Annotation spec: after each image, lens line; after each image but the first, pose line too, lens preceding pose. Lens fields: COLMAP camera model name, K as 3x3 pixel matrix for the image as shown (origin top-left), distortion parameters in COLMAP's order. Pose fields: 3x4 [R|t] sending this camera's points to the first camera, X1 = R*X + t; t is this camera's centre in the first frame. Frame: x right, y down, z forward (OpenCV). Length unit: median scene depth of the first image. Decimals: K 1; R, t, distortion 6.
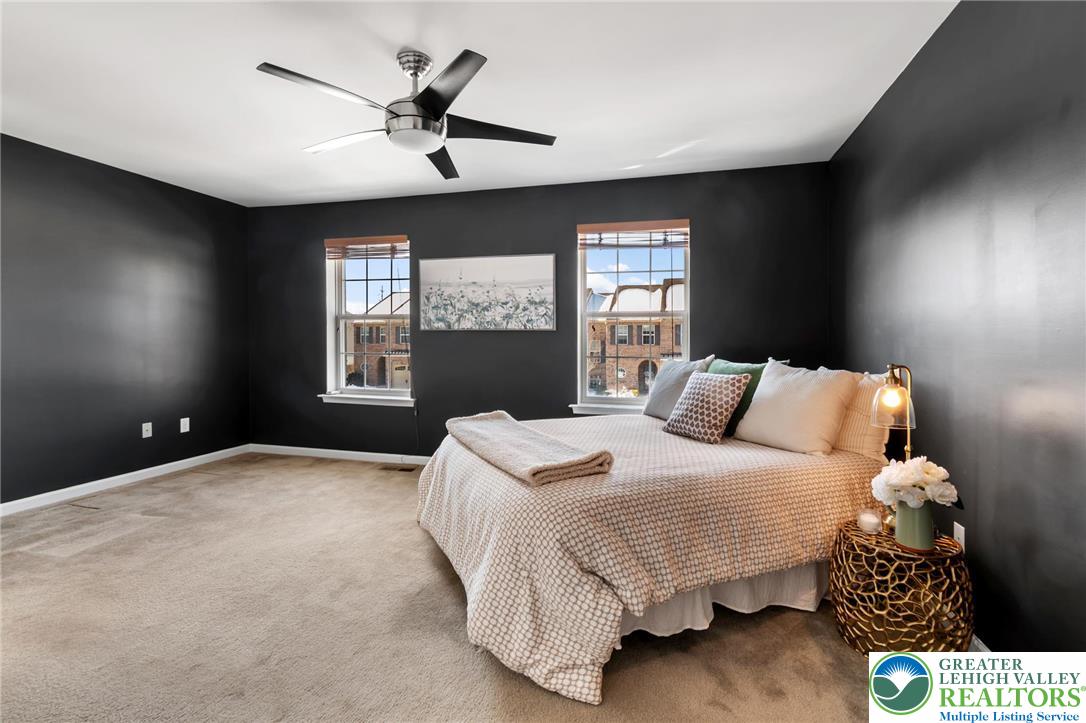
lens RADIAL K [[490.4, 0, 547.3], [0, 490.4, 353.9], [0, 0, 1]] dist [0.005126, -0.003885]
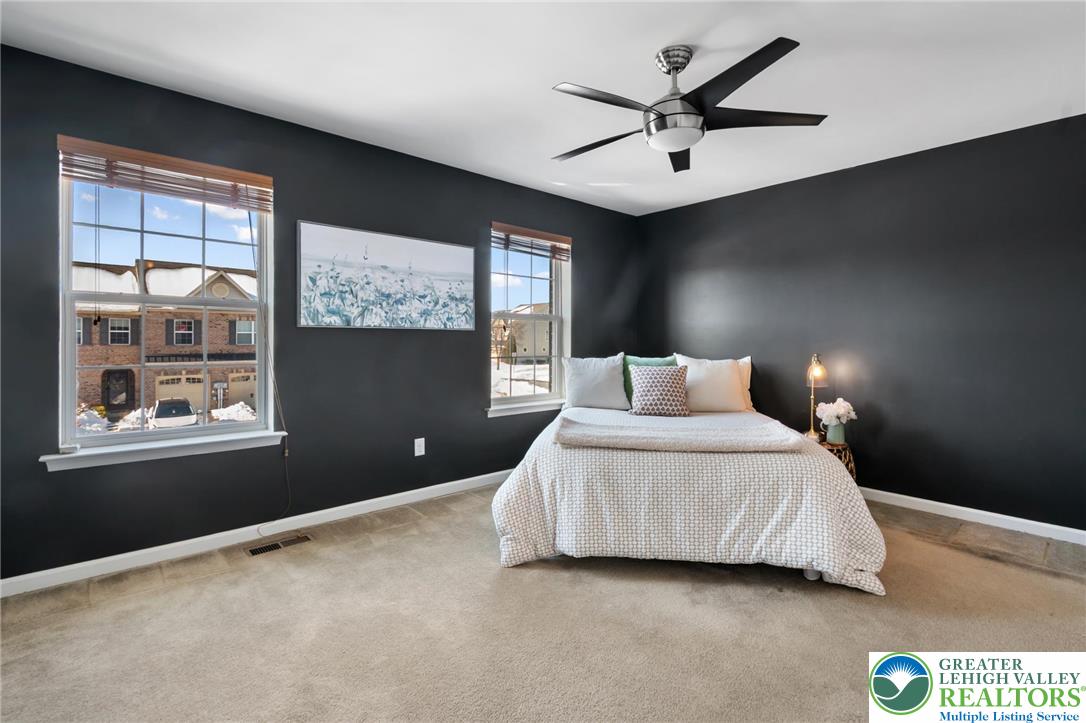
lens RADIAL K [[490.4, 0, 546.5], [0, 490.4, 352.5], [0, 0, 1]] dist [0.005126, -0.003885]
pose [[0.544272, -0.022949, 0.838595, -0.653014], [0.022464, 0.999666, 0.012777, -0.014483], [-0.838608, 0.011884, 0.544606, 0.364204]]
